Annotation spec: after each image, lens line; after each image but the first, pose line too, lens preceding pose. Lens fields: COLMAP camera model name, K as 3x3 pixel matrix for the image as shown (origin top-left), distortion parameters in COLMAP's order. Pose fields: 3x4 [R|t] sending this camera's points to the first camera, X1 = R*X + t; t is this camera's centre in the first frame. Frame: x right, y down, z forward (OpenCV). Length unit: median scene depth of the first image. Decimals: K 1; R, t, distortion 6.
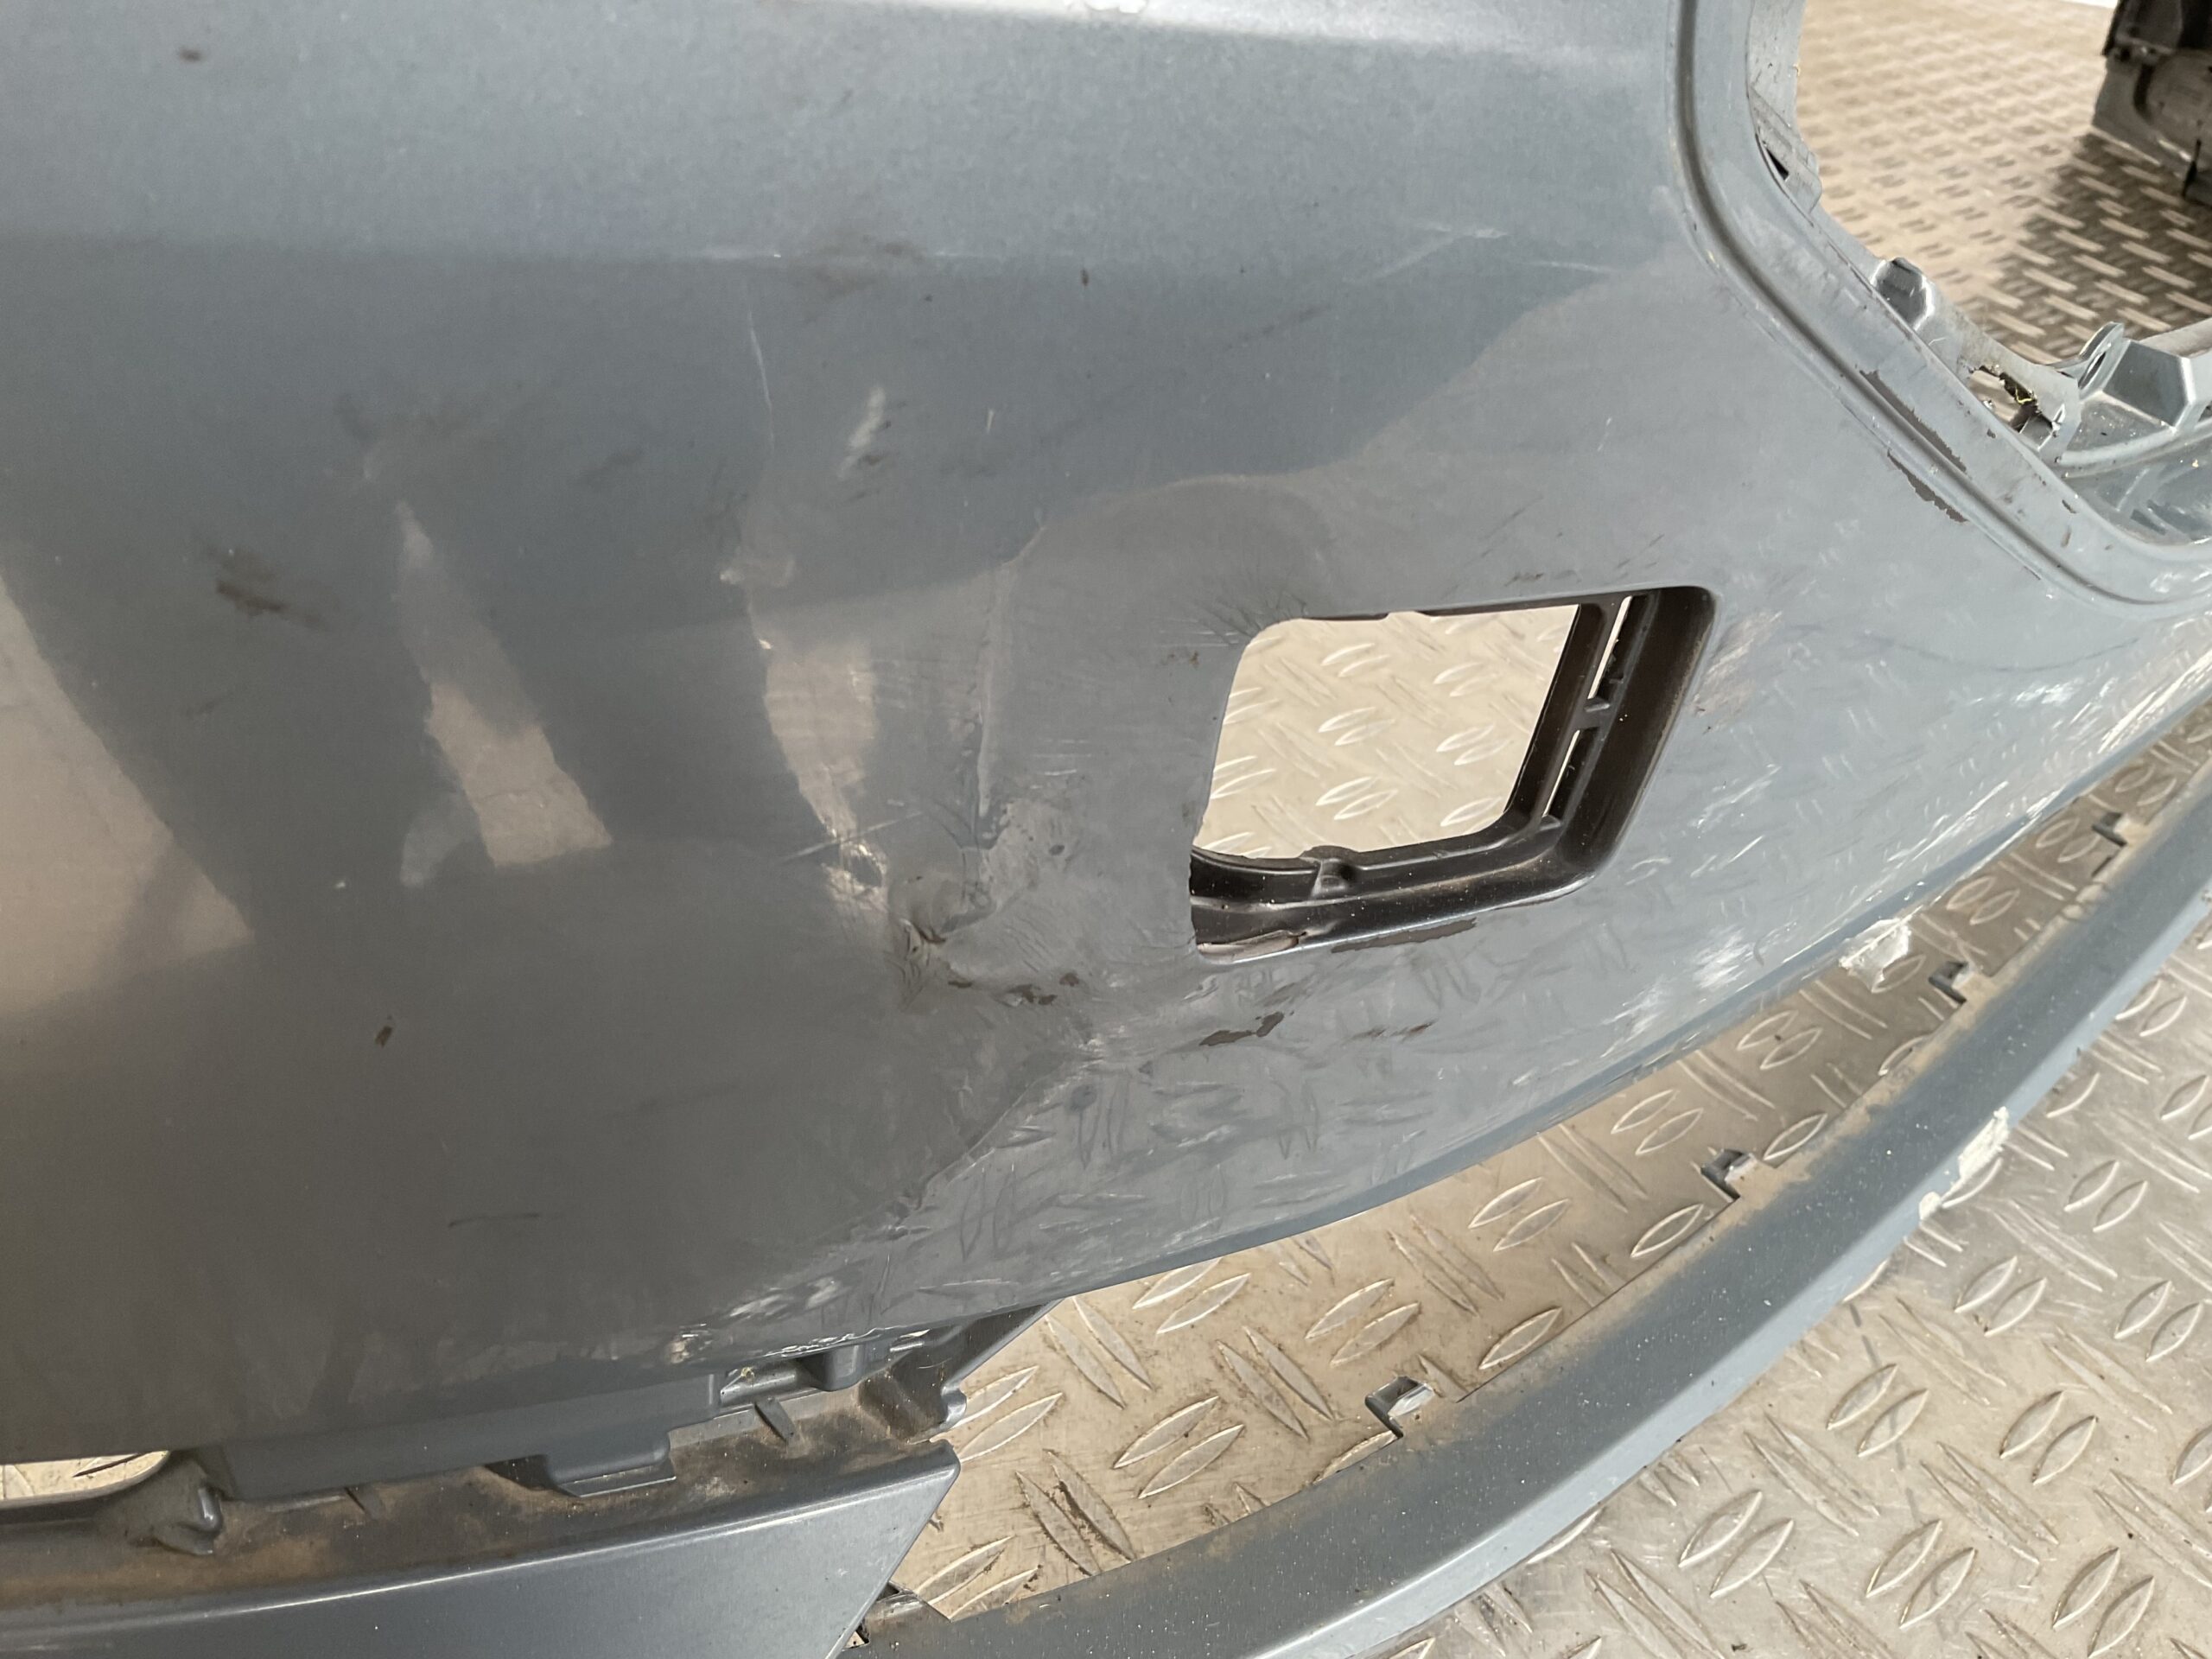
lens RADIAL K [[1800.5, 0, 1106.0], [0, 1800.5, 829.5], [0, 0, 1]] dist [0.002237, -0.013476]
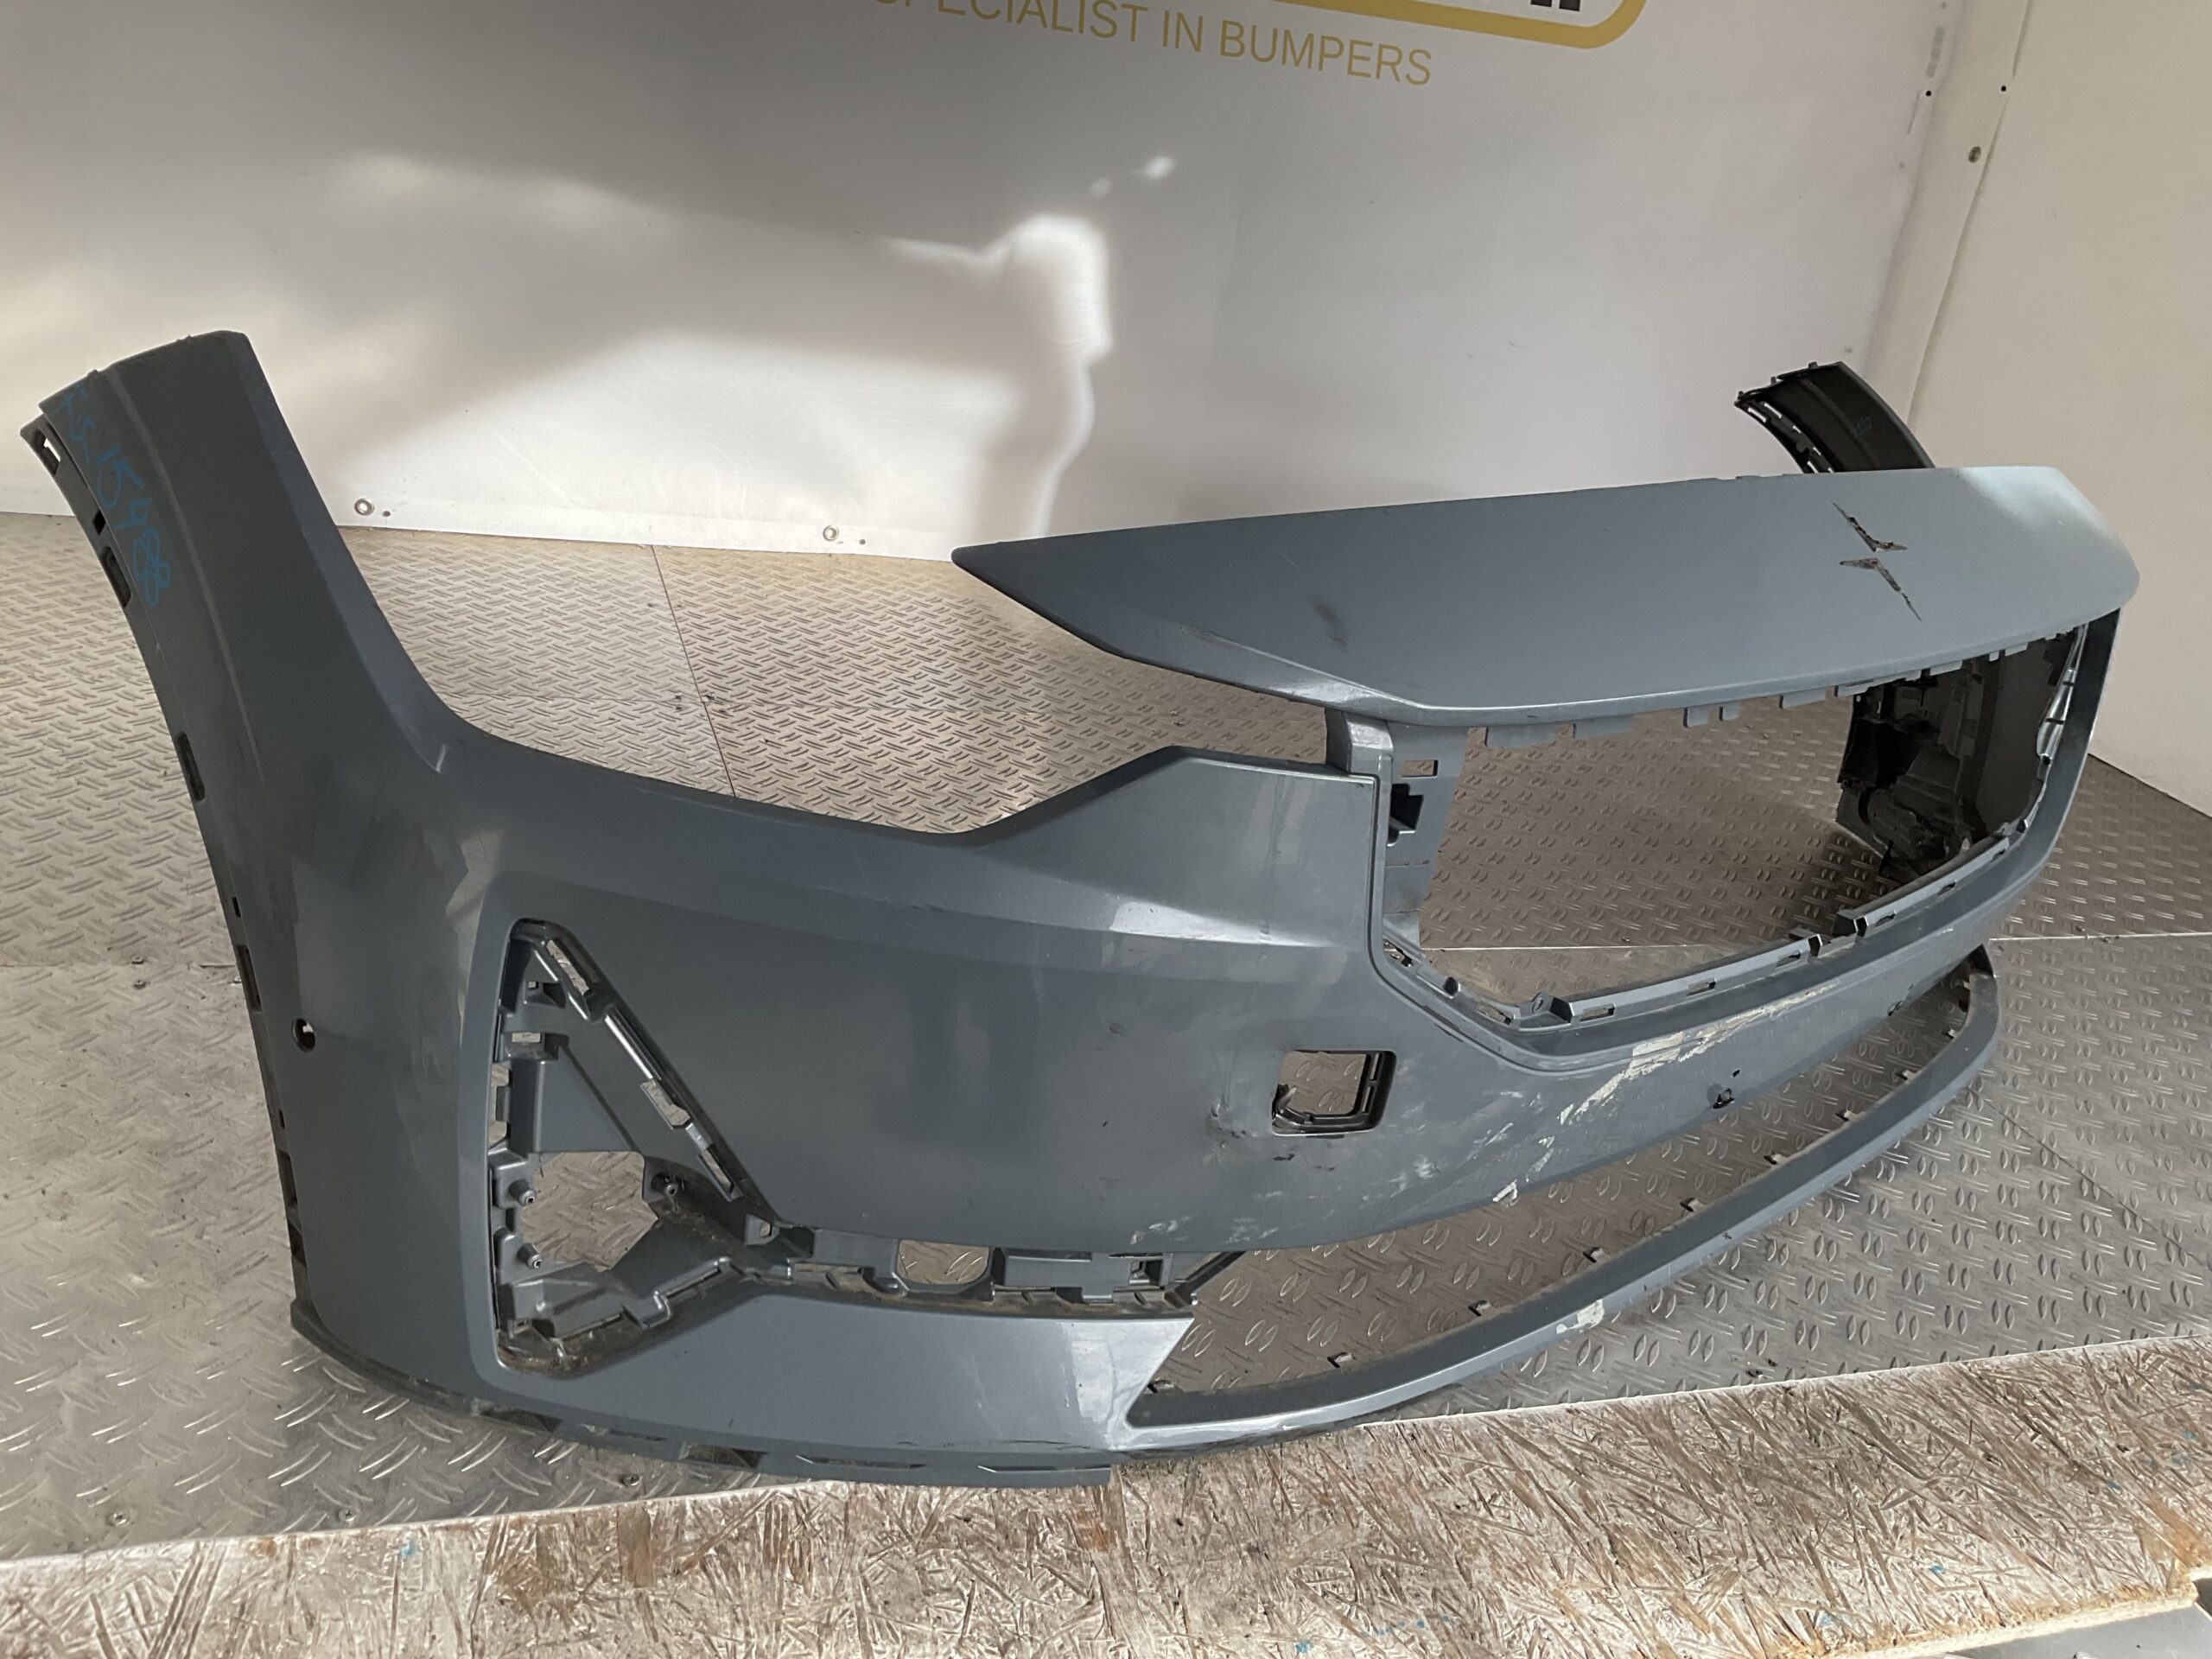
lens RADIAL K [[1800.5, 0, 1106.0], [0, 1800.5, 829.5], [0, 0, 1]] dist [0.002237, -0.013476]
pose [[0.998493, 0.044507, -0.032104, -0.198012], [-0.051896, 0.956001, -0.288736, 0.514953], [0.017841, 0.289967, 0.956870, -2.673725]]
